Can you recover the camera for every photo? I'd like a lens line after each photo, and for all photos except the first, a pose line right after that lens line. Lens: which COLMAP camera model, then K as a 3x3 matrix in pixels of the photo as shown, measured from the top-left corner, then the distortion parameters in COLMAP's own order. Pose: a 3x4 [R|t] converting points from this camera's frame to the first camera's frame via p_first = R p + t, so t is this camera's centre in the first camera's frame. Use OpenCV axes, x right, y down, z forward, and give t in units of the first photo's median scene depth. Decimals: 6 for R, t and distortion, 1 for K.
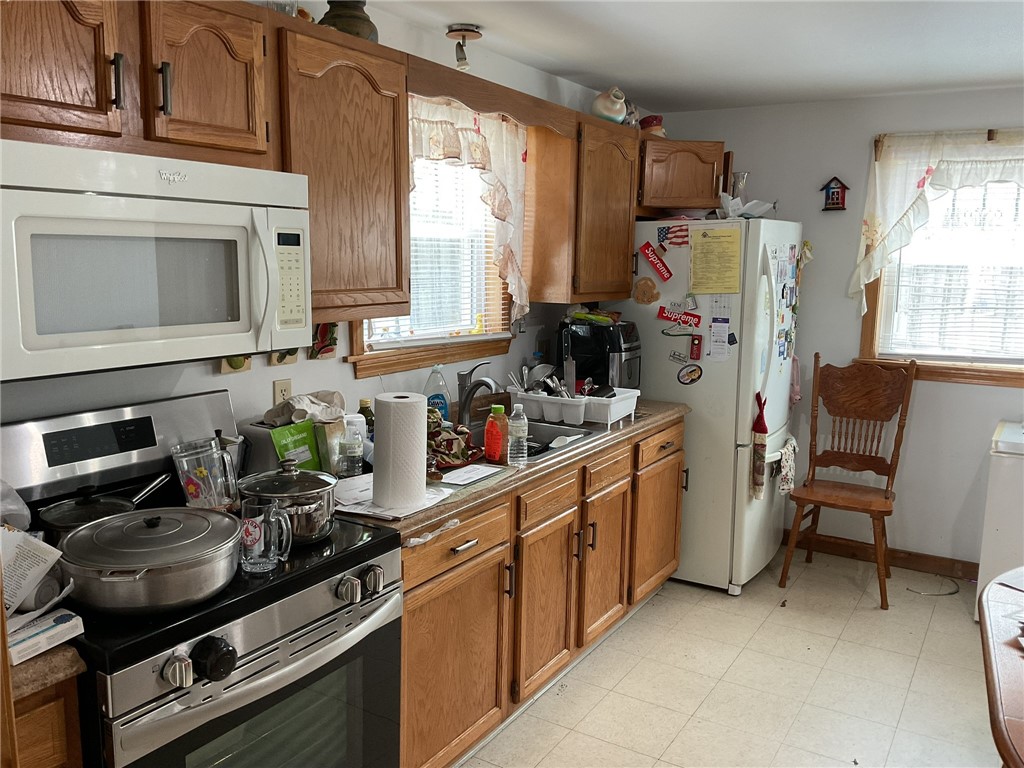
lens RADIAL K [[857.1, 0, 512.0], [0, 857.1, 384.0], [0, 0, 1]] dist [0.088892, -0.181601]
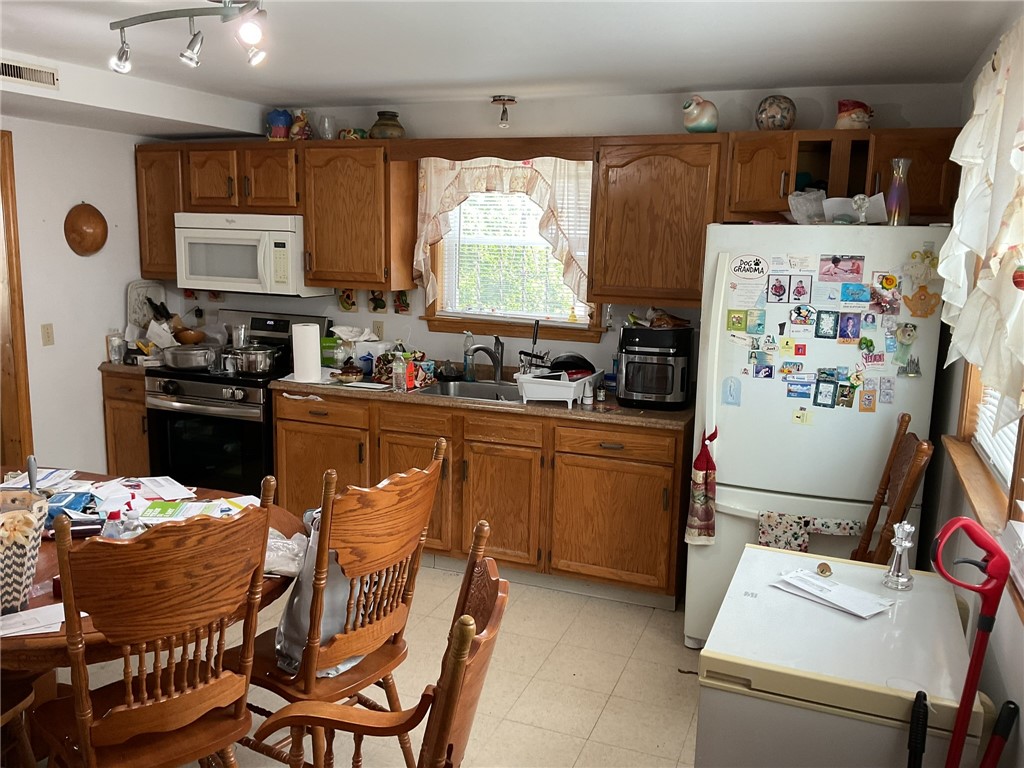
lens RADIAL K [[857.1, 0, 512.0], [0, 857.1, 384.0], [0, 0, 1]] dist [0.088892, -0.181601]
pose [[0.171305, 0.145507, -0.974414, 1.085364], [-0.168967, 0.978719, 0.116445, -0.092429], [0.970621, 0.144696, 0.192245, 0.628908]]
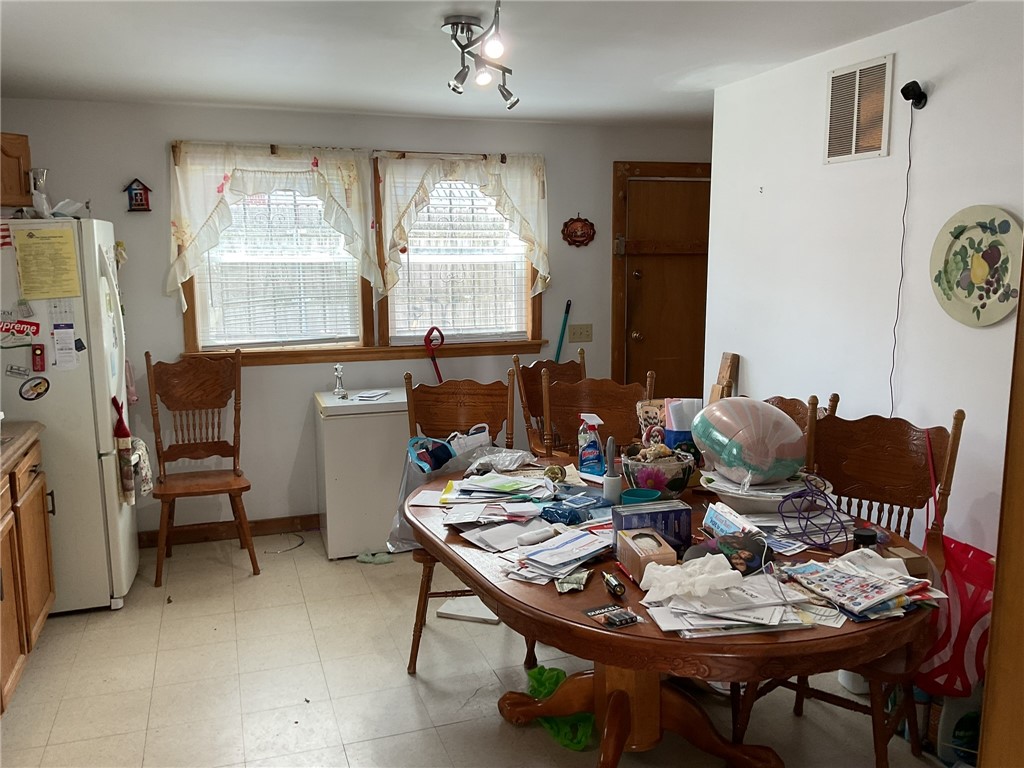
lens RADIAL K [[857.1, 0, 512.0], [0, 857.1, 384.0], [0, 0, 1]] dist [0.088892, -0.181601]
pose [[0.628046, -0.132126, 0.766877, -0.172090], [0.131637, 0.989317, 0.062644, -0.006528], [-0.766961, 0.061606, 0.638729, 0.029198]]
